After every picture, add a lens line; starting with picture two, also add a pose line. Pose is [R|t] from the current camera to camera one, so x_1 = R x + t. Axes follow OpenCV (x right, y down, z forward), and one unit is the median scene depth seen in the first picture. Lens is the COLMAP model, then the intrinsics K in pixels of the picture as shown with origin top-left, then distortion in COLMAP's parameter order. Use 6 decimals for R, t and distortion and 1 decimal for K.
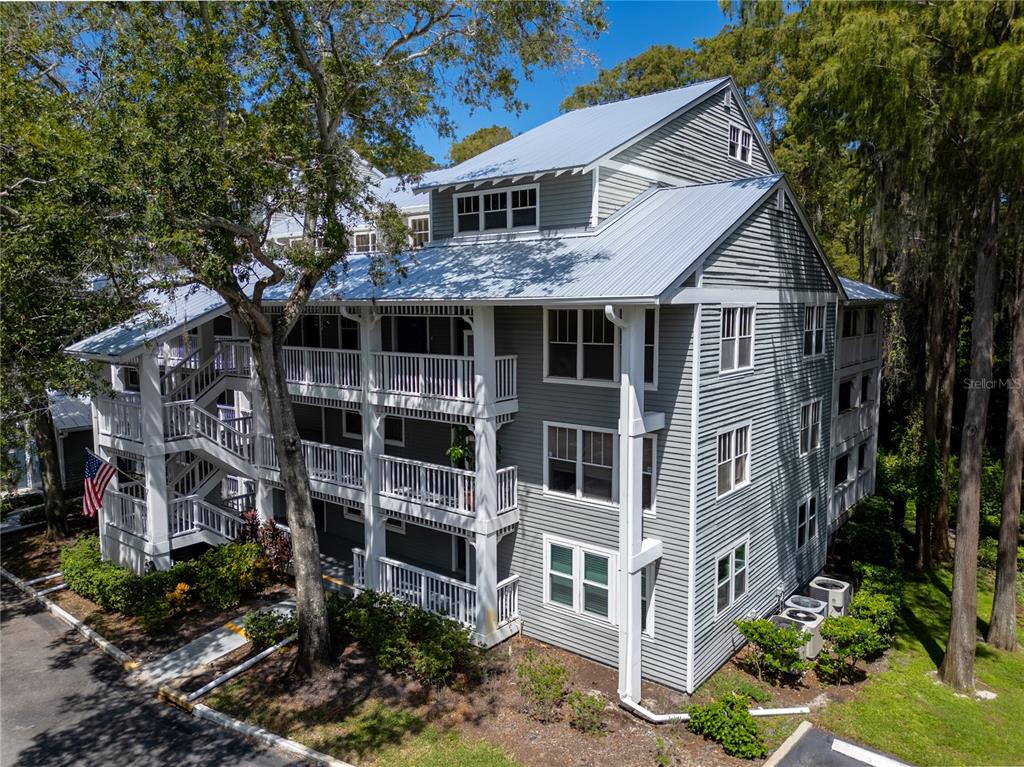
lens RADIAL K [[717.9, 0, 512.9], [0, 717.9, 377.8], [0, 0, 1]] dist [0.020600, -0.007274]
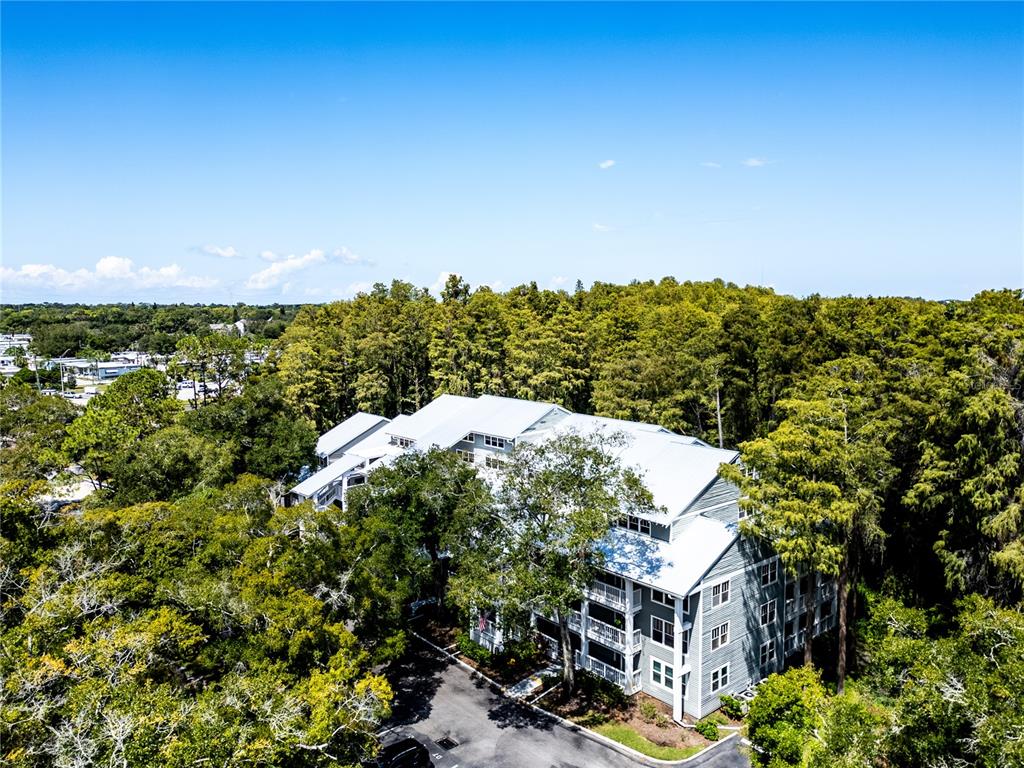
lens RADIAL K [[717.9, 0, 507.4], [0, 717.9, 389.8], [0, 0, 1]] dist [0.020600, -0.007274]
pose [[0.980938, 0.012645, -0.193907, 0.027873], [-0.014153, 0.999879, -0.006397, -0.784457], [0.193802, 0.009020, 0.980999, -1.838121]]
